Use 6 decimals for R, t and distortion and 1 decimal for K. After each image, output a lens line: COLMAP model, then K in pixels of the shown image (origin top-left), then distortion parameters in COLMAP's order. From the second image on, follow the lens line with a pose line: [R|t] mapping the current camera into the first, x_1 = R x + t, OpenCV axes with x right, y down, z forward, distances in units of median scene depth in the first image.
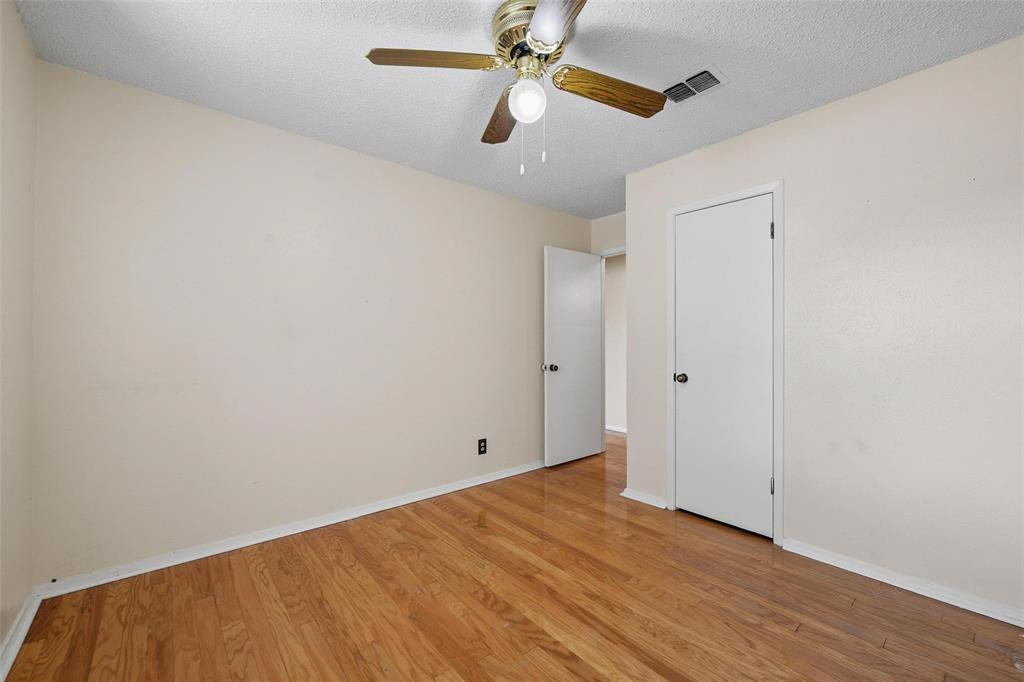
lens RADIAL K [[412.8, 0, 512.0], [0, 412.8, 341.0], [0, 0, 1]] dist [-0.002861, -0.000275]
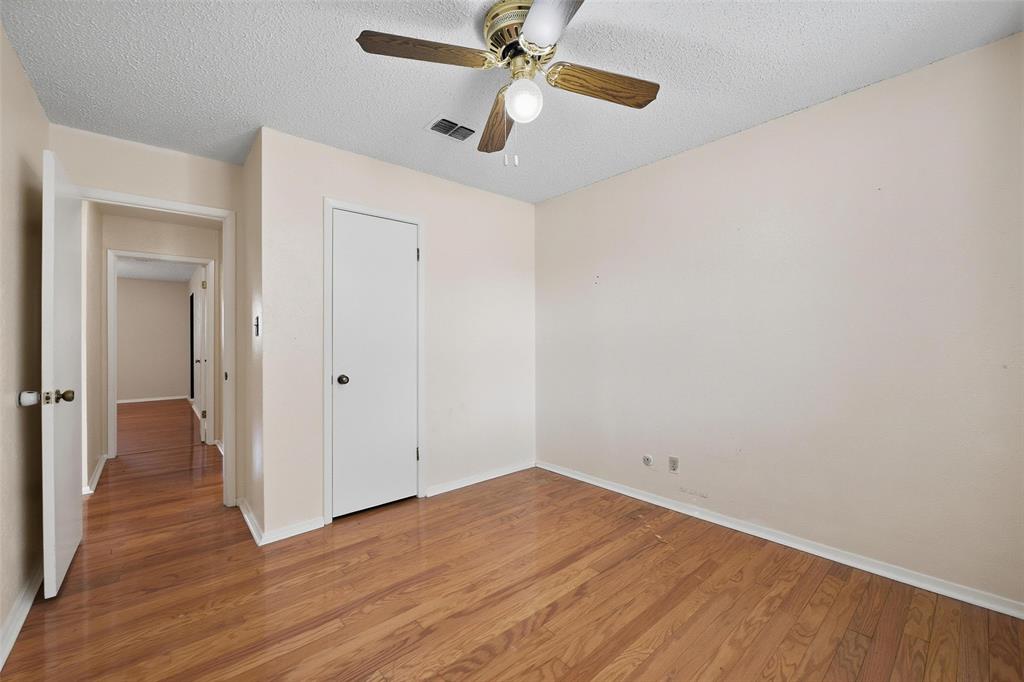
lens RADIAL K [[412.8, 0, 512.0], [0, 412.8, 341.0], [0, 0, 1]] dist [-0.002861, -0.000275]
pose [[-0.023698, 0.001498, 0.999718, -0.768486], [-0.001326, 0.999998, -0.001530, -0.005763], [-0.999718, -0.001362, -0.023696, 0.832236]]
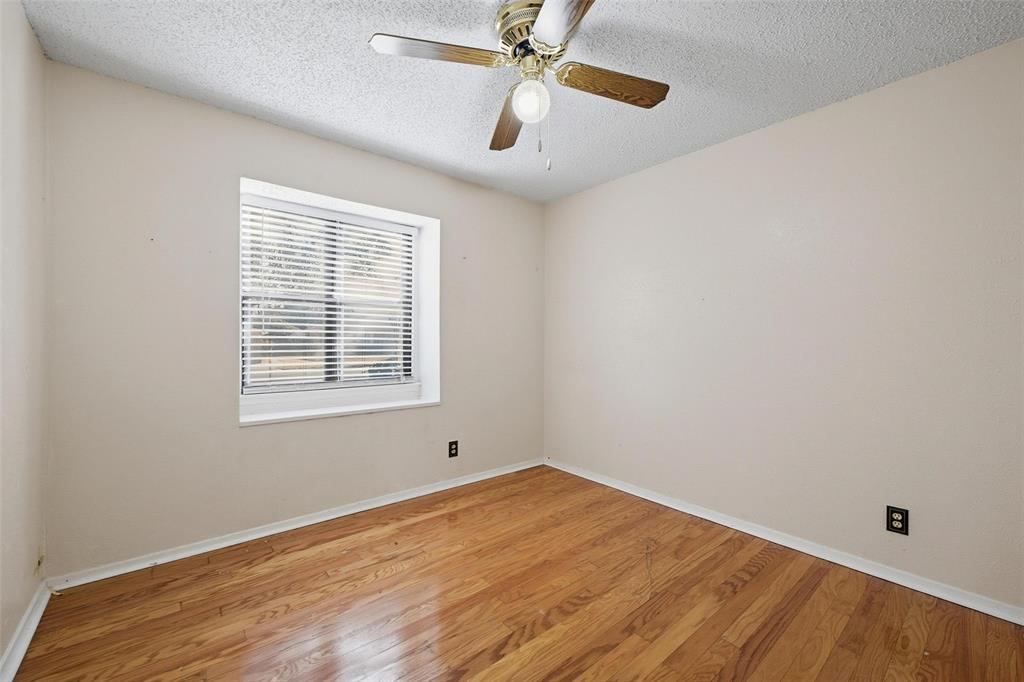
lens RADIAL K [[402.7, 0, 518.6], [0, 402.7, 341.8], [0, 0, 1]] dist [0.001301, 0.000099]
pose [[0.007670, 0.001584, -0.999969, 0.822078], [0.005405, 0.999984, 0.001626, -0.003081], [0.999956, -0.005418, 0.007661, 0.759079]]
